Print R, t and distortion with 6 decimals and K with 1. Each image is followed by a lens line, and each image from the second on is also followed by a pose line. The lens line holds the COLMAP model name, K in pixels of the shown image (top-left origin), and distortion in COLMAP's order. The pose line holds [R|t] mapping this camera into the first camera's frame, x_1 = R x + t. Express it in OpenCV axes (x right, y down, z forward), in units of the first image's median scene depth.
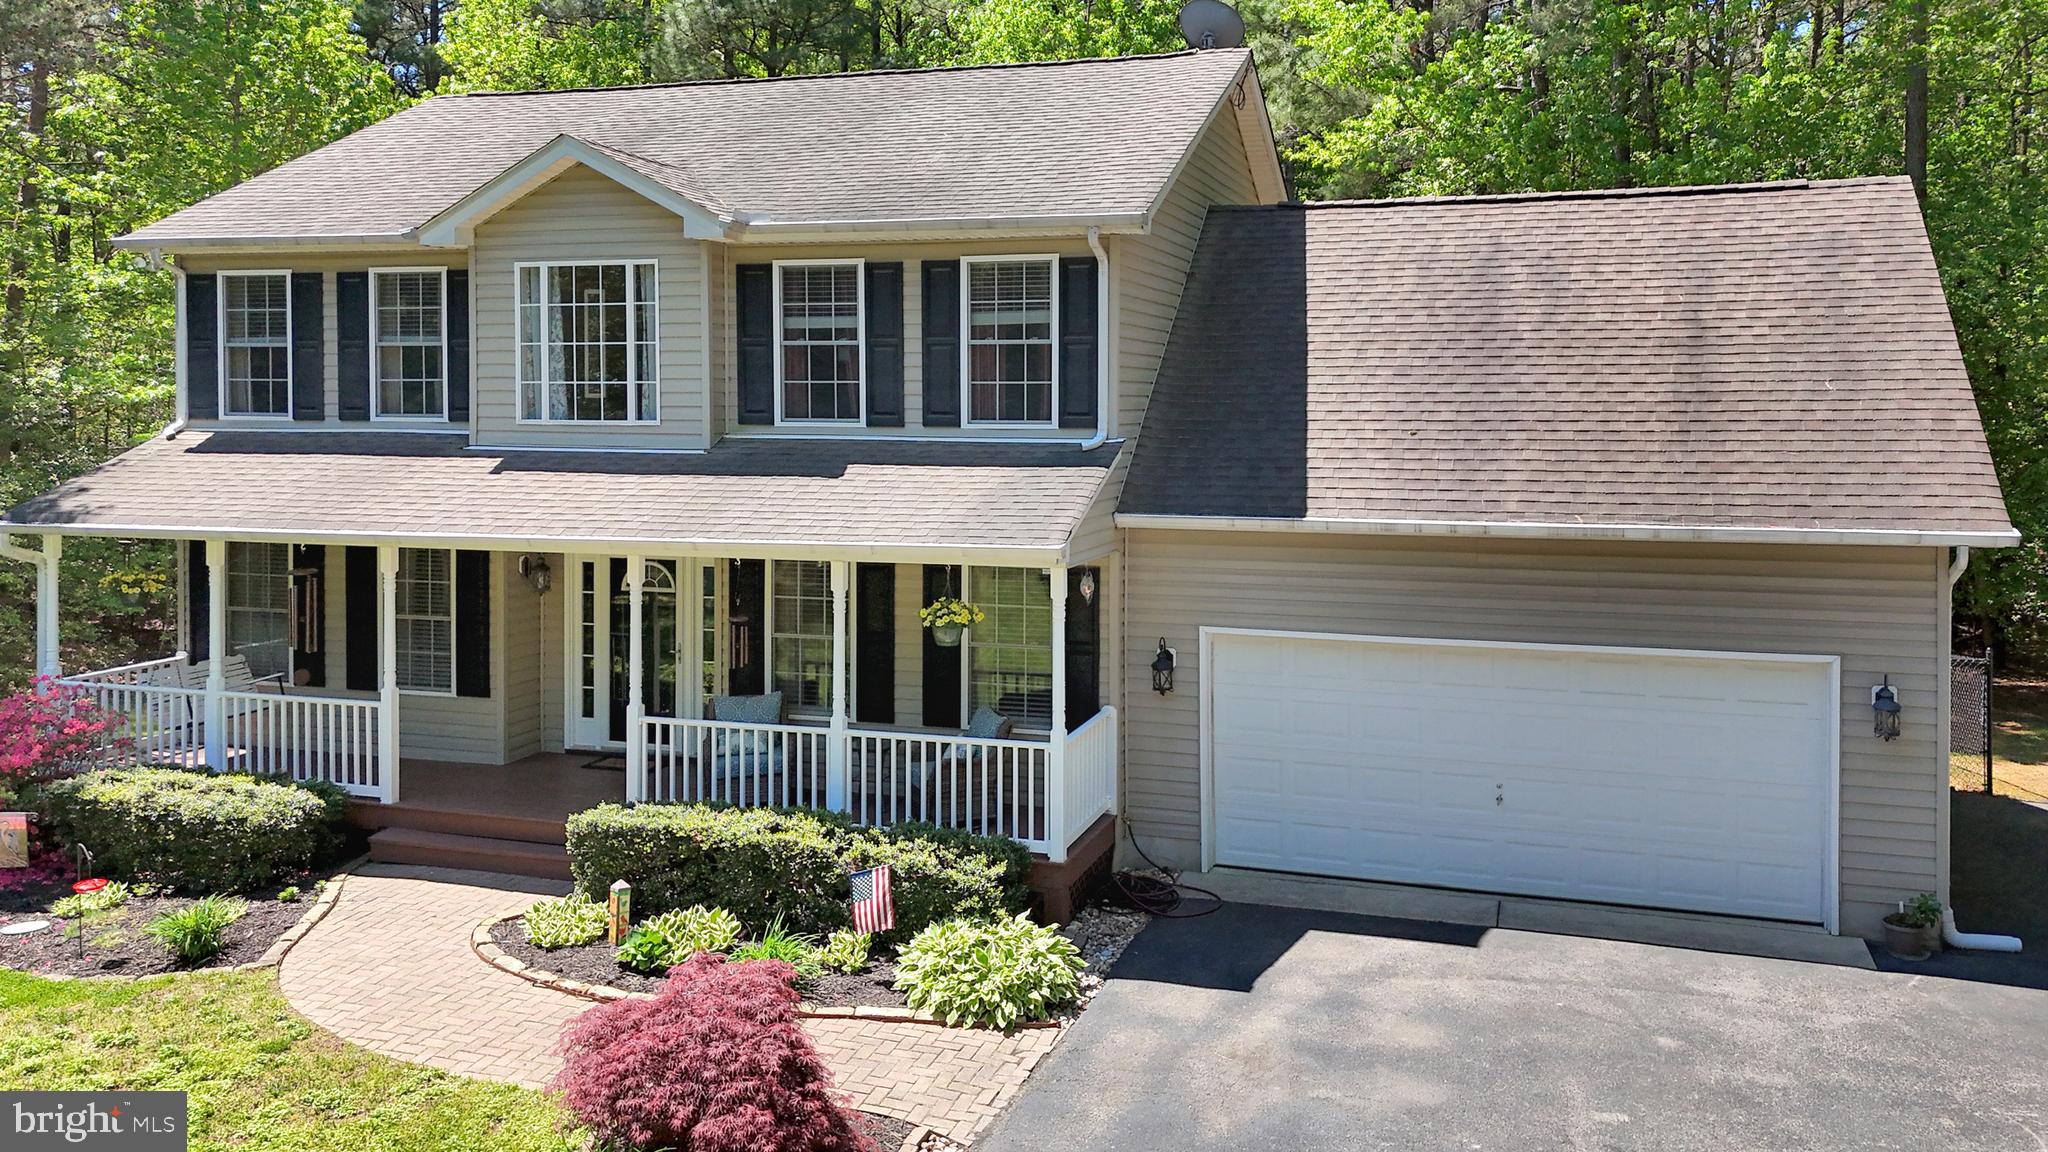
lens RADIAL K [[1815.9, 0, 1026.7], [0, 1815.9, 431.5], [0, 0, 1]] dist [0.040336, 0.003018]
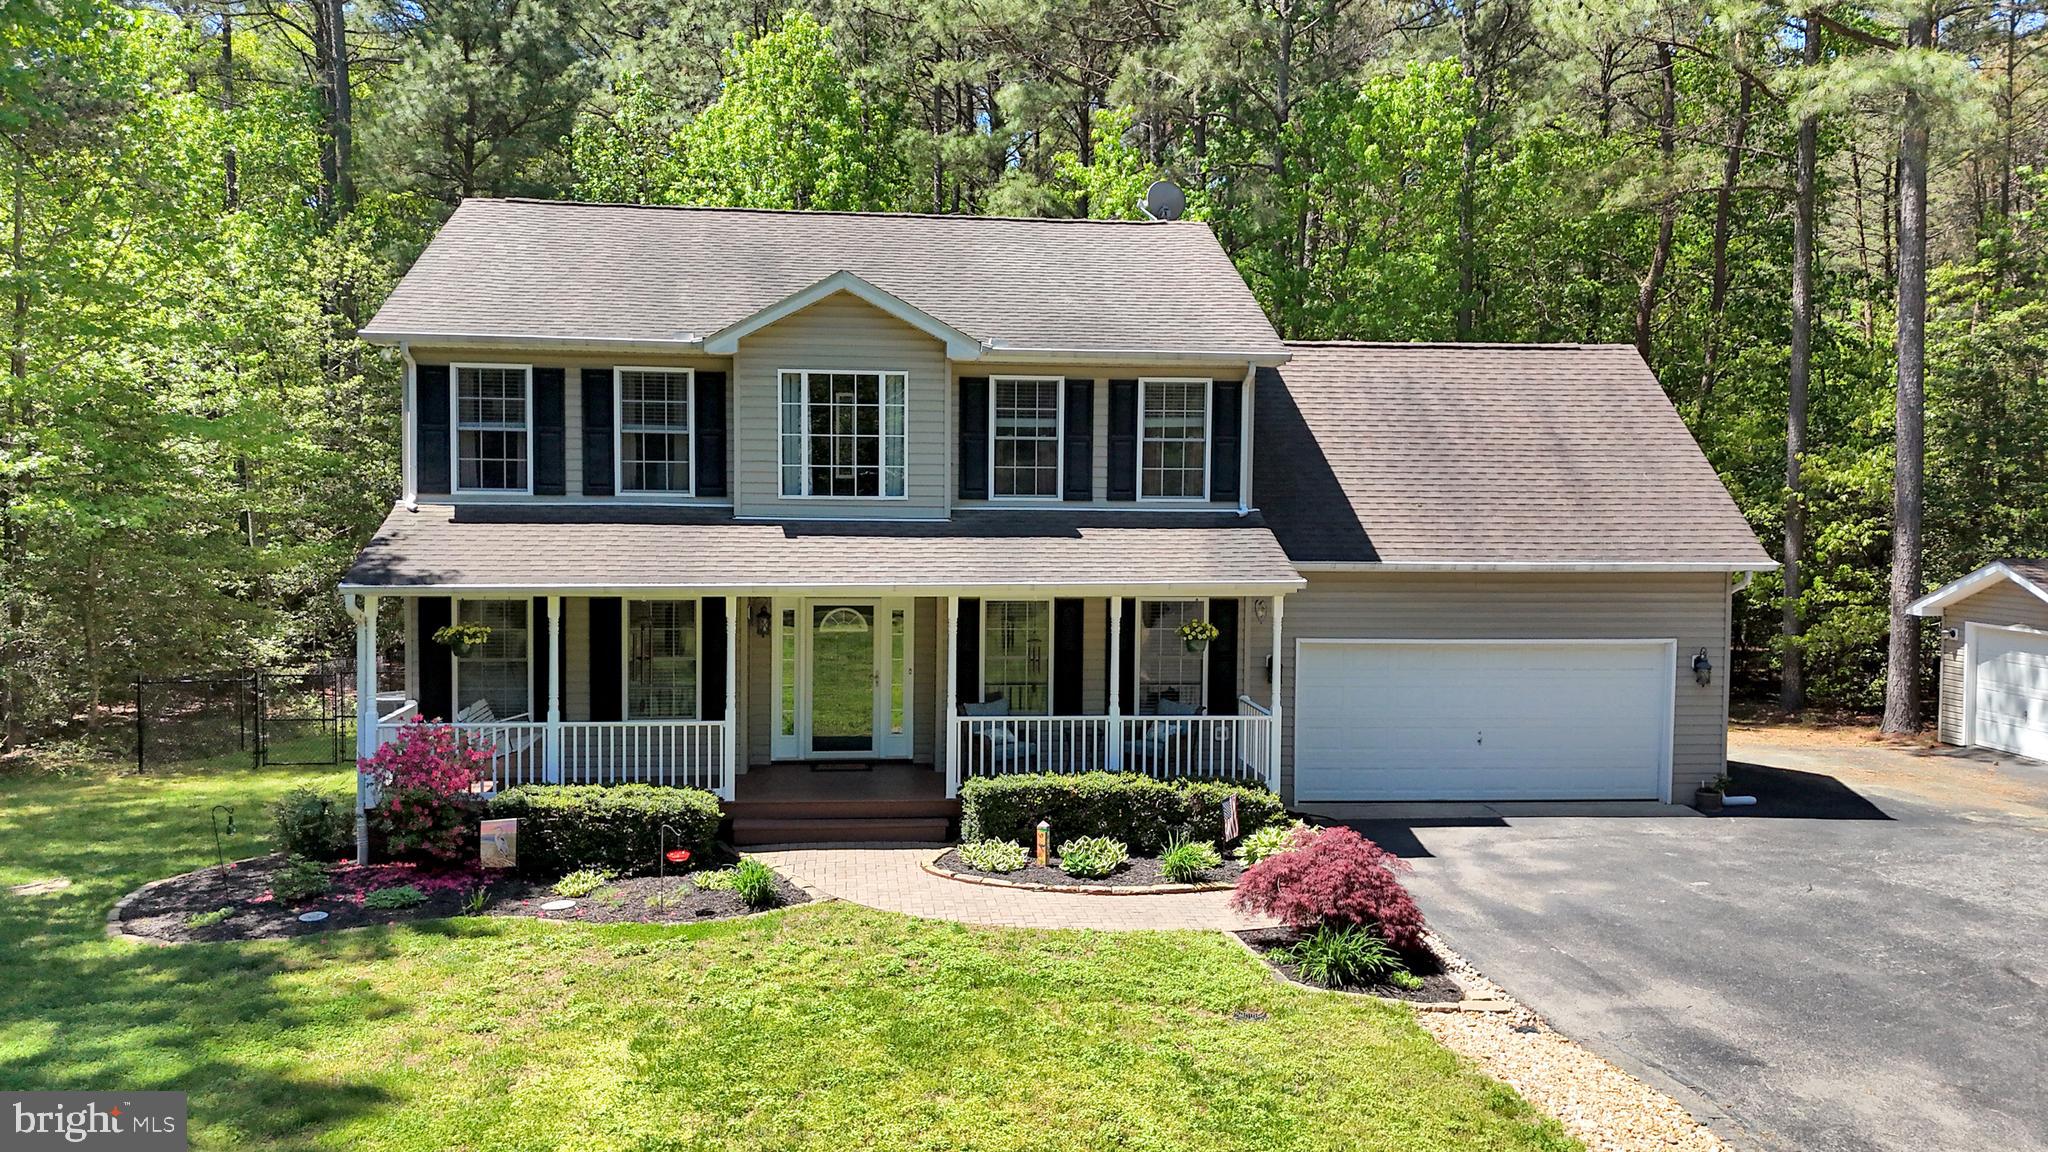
lens RADIAL K [[1579.0, 0, 997.6], [0, 1579.0, 570.8], [0, 0, 1]] dist [0.075005, -0.098257]
pose [[0.908125, -0.017096, 0.418351, -0.621605], [0.000773, 0.999233, 0.039156, 0.003213], [-0.418699, -0.035235, 0.907441, -0.049365]]
